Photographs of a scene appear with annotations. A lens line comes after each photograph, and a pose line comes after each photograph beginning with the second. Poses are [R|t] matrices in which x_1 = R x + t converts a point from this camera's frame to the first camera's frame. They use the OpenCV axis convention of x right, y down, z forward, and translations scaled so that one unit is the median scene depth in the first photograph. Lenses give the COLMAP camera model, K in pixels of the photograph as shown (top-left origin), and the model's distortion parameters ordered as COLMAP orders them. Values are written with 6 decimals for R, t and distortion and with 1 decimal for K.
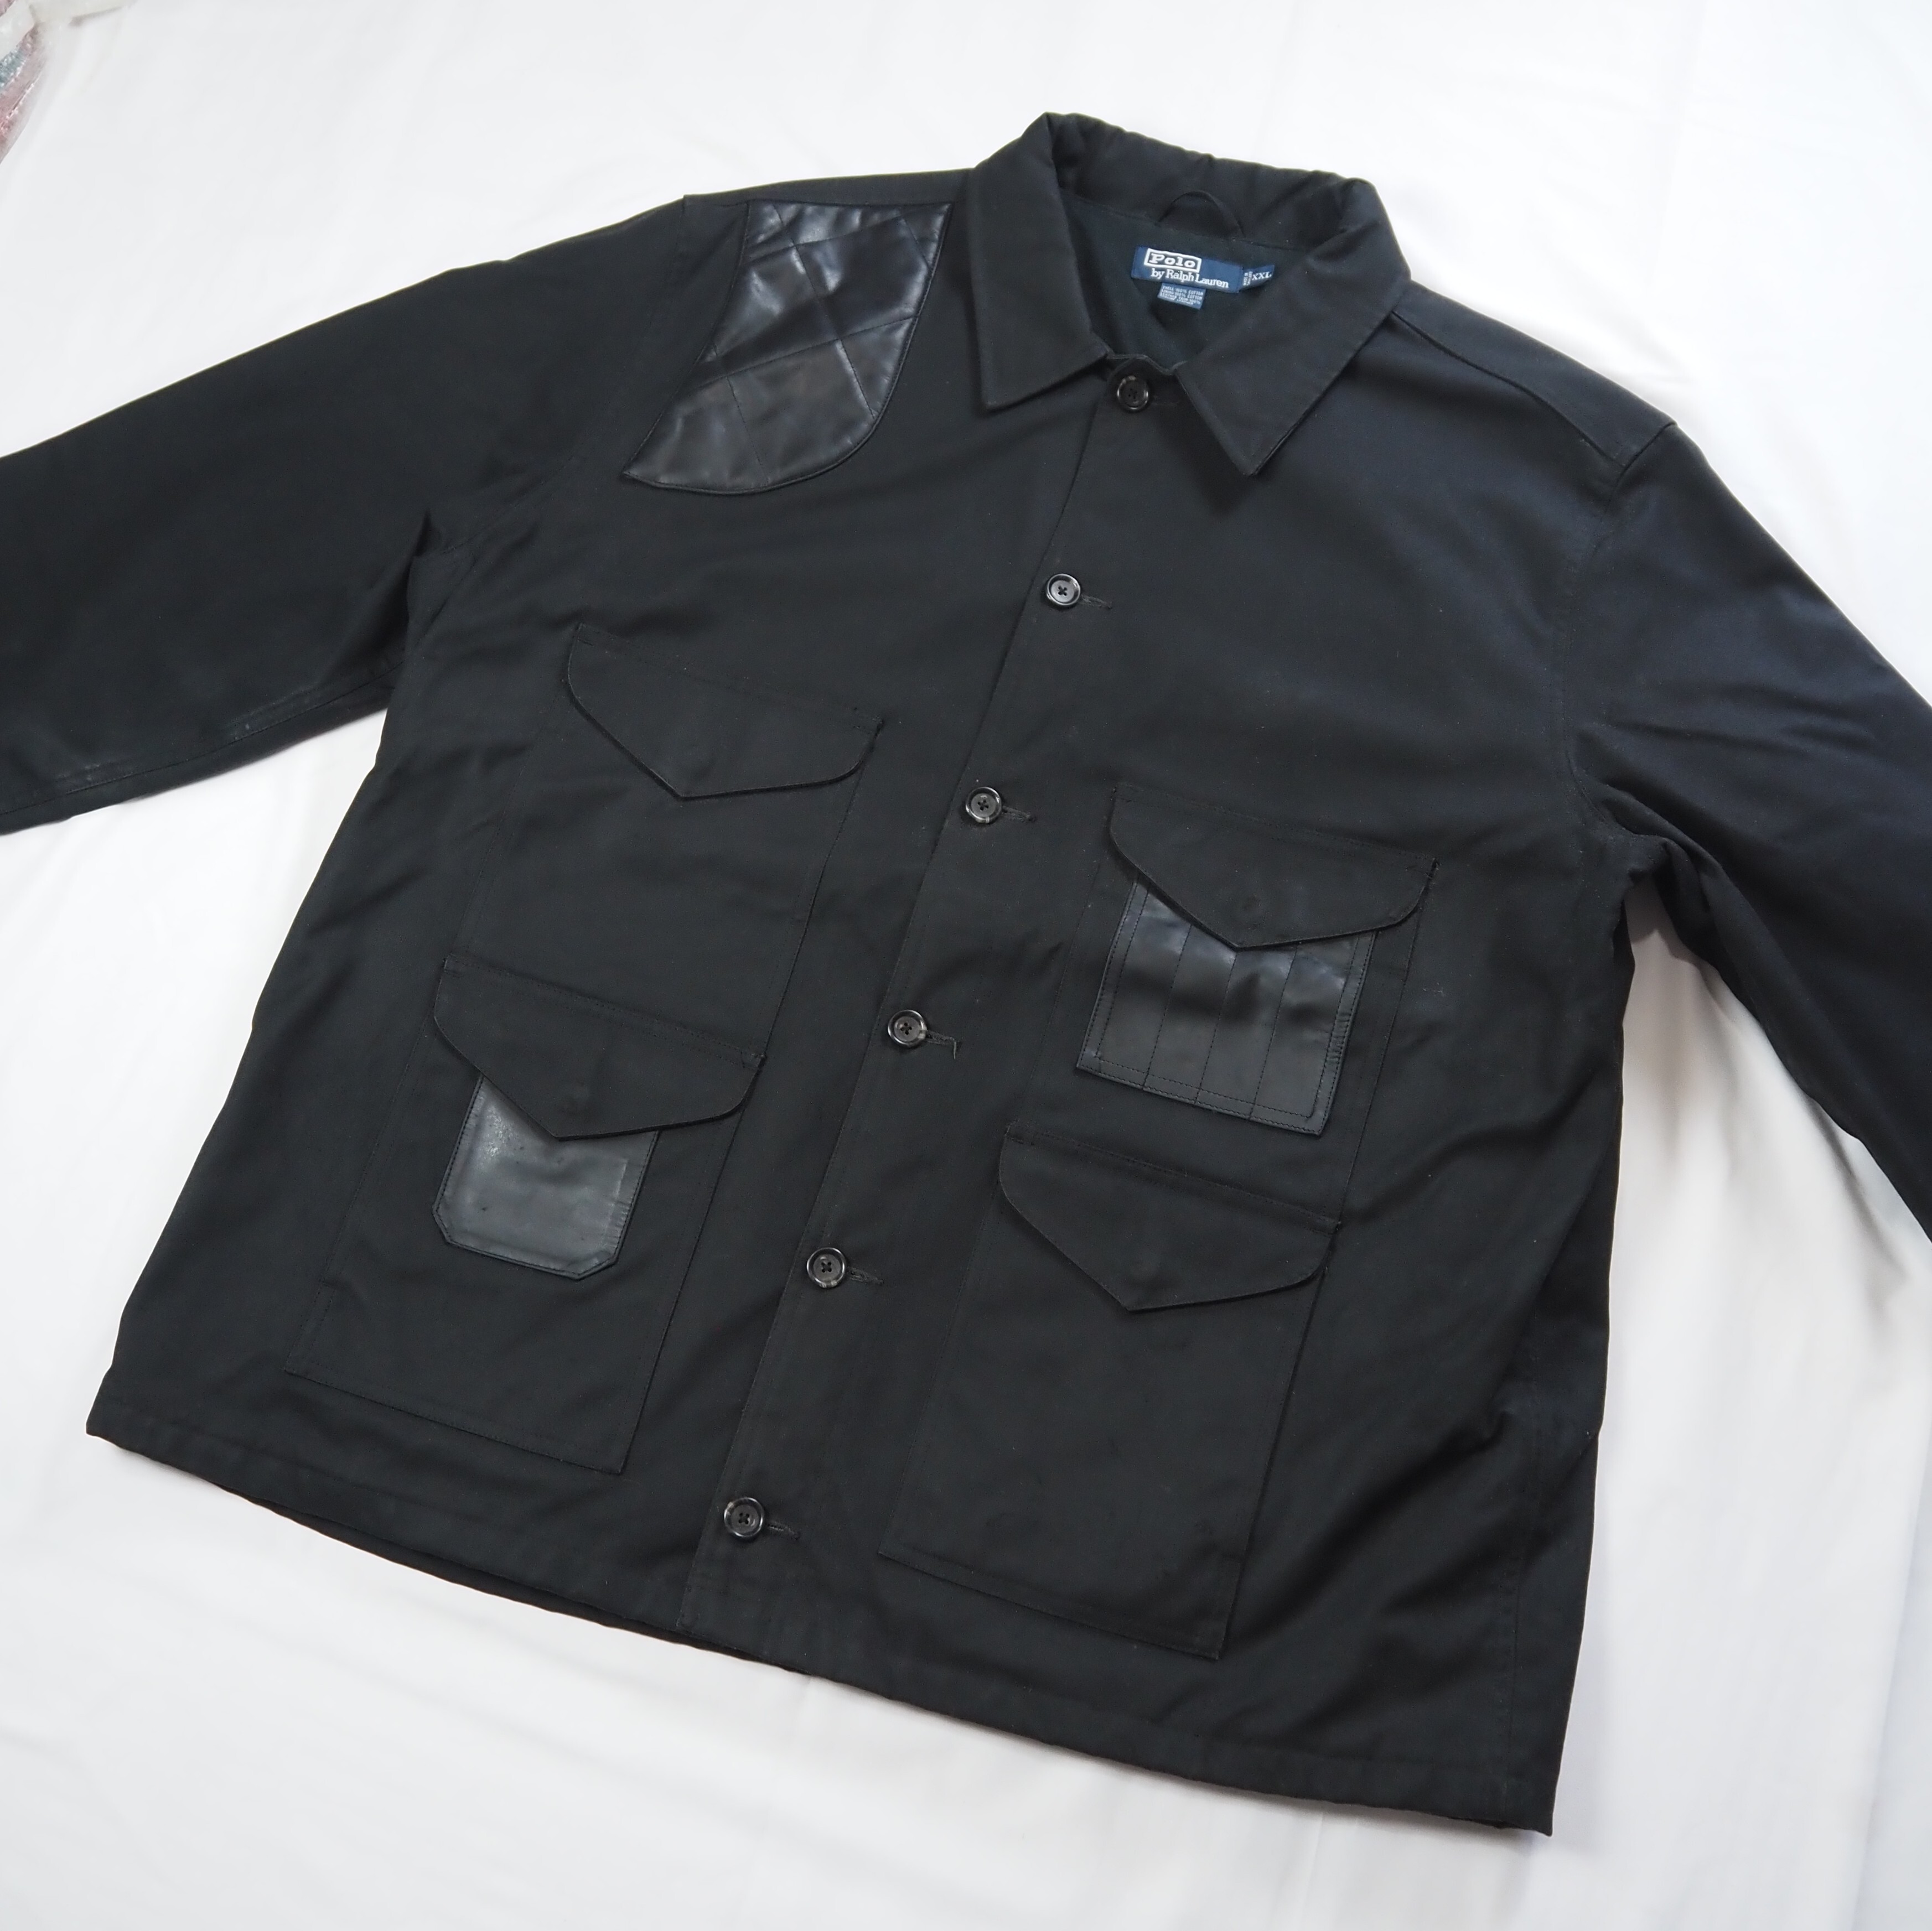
lens RADIAL K [[2023.8, 0, 1030.2], [0, 2023.8, 939.7], [0, 0, 1]] dist [-0.038045, -0.005290]
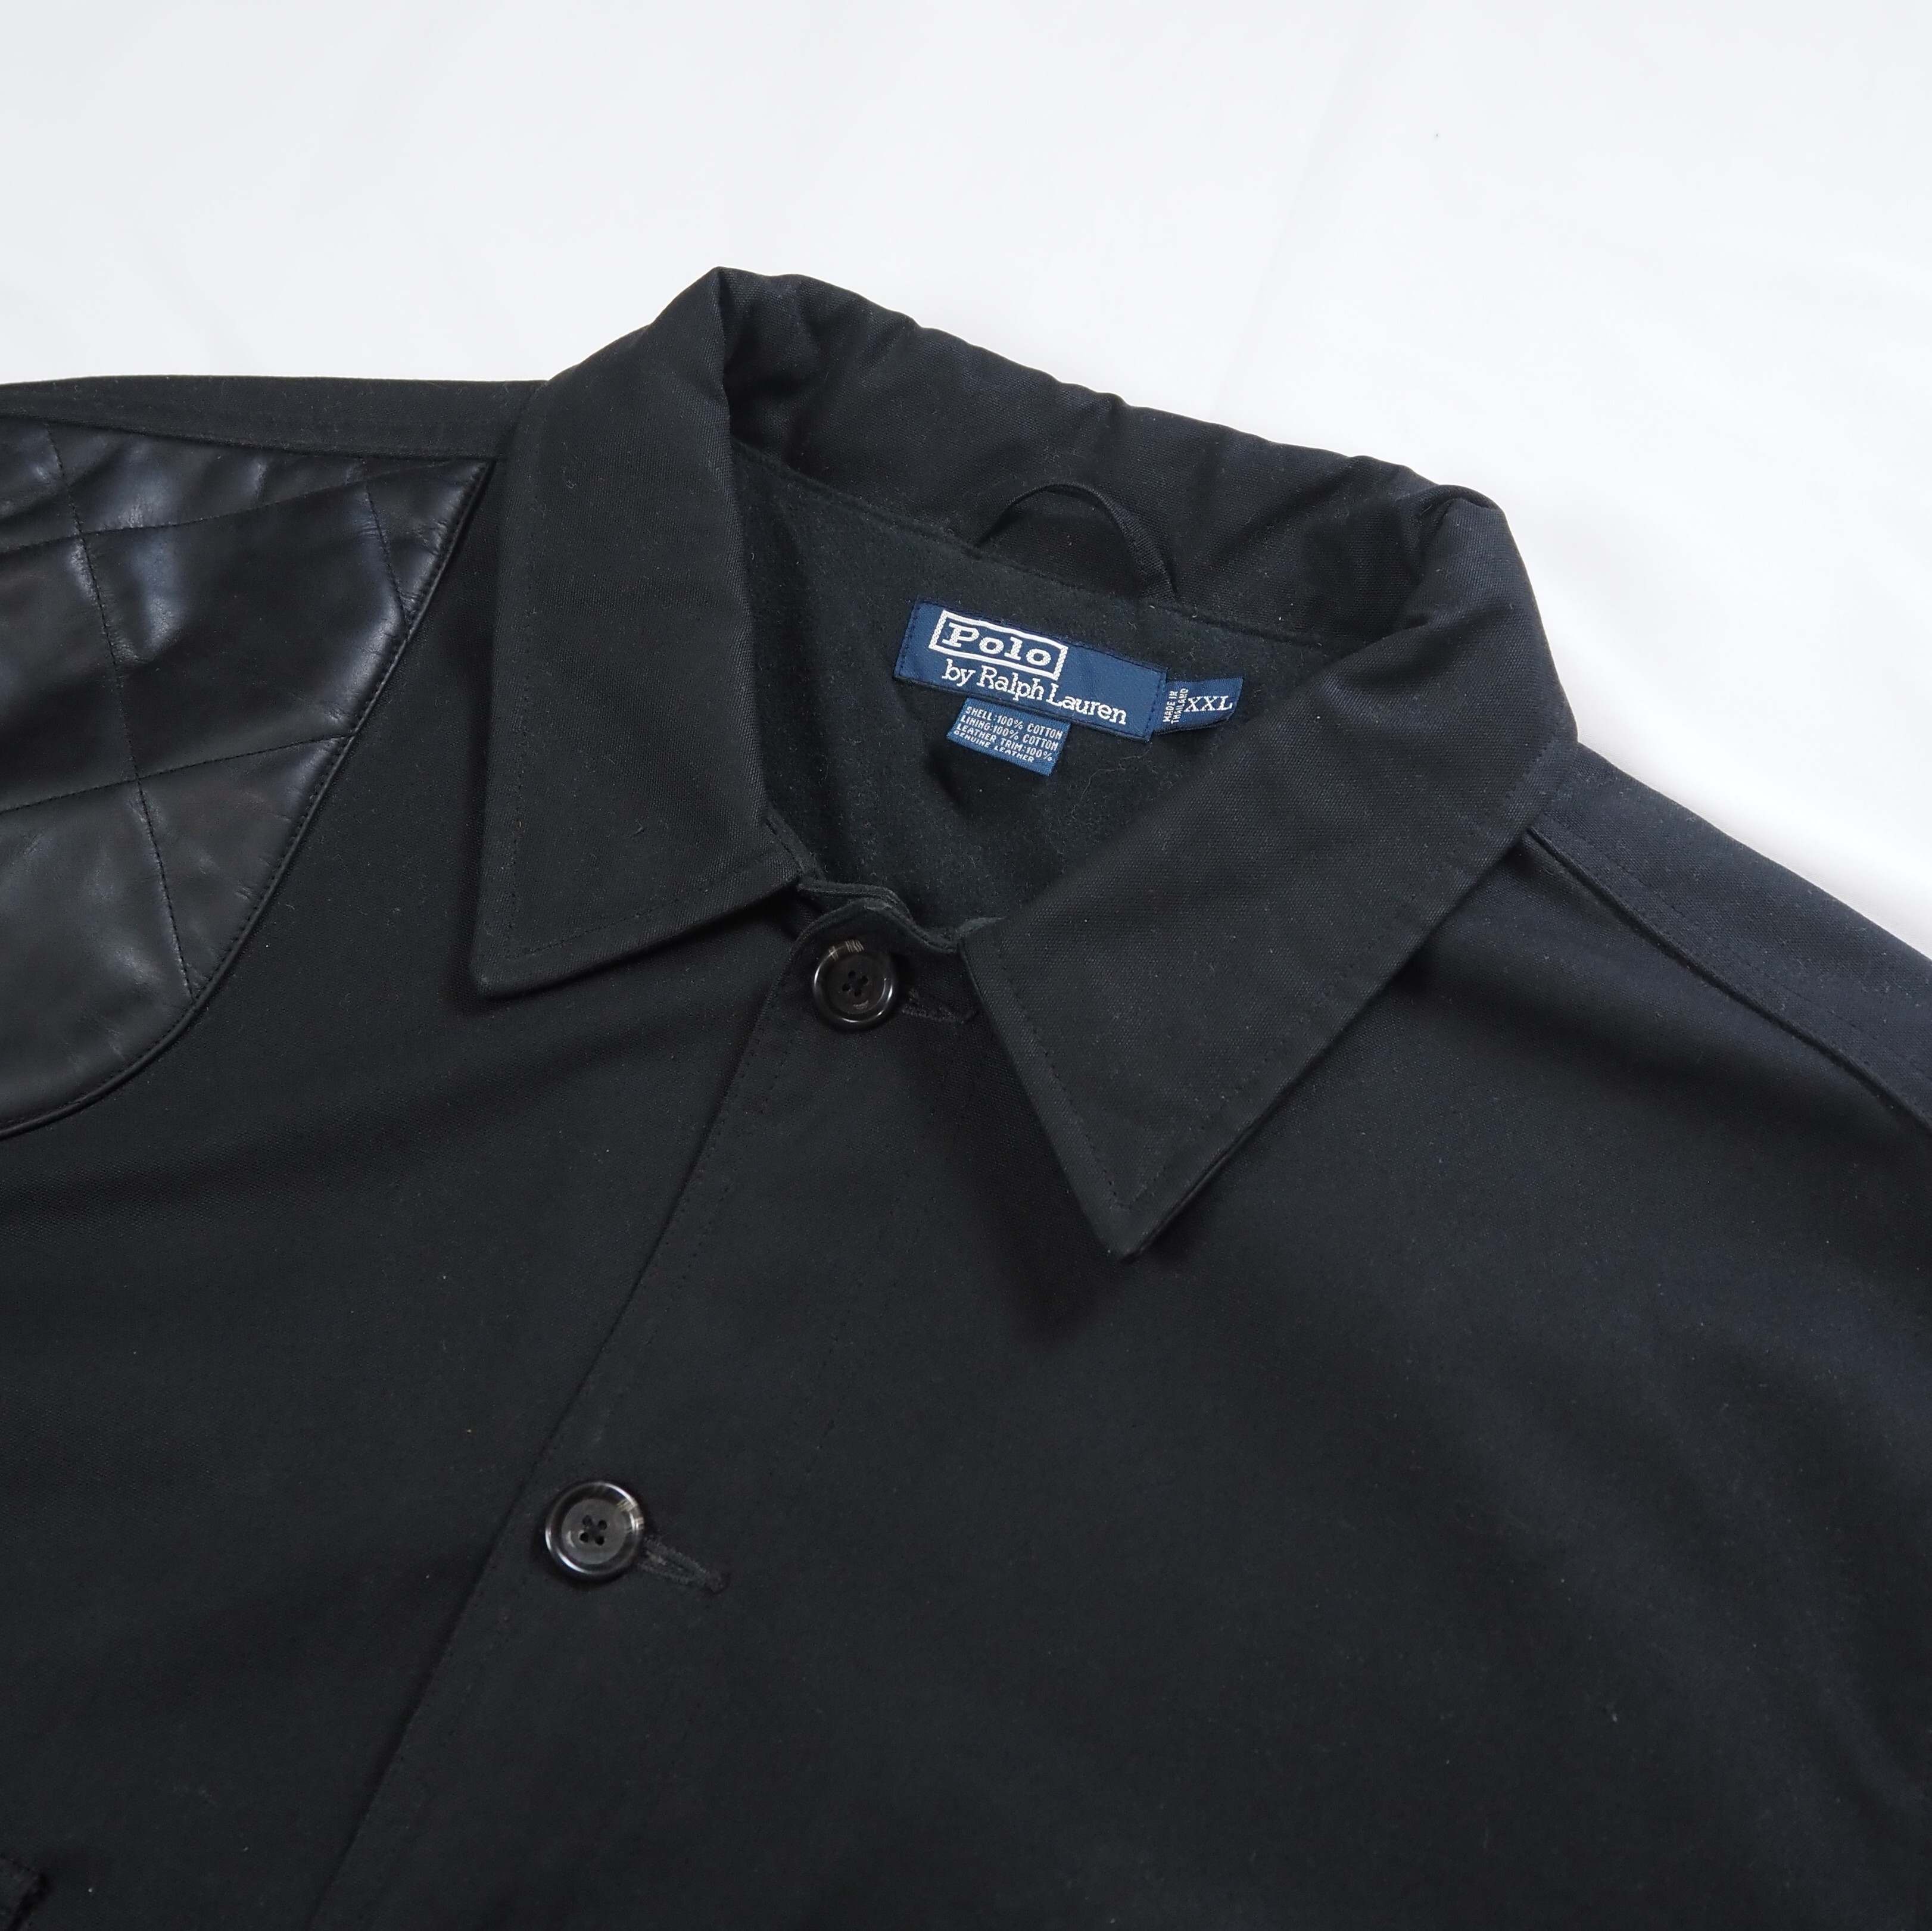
lens RADIAL K [[2259.3, 0, 981.2], [0, 2259.3, 1007.7], [0, 0, 1]] dist [-0.039428, 0.014004]
pose [[0.996242, 0.086558, -0.003053, 0.079919], [-0.086540, 0.993367, -0.075719, -0.243059], [-0.003521, 0.075699, 0.997125, 0.581202]]
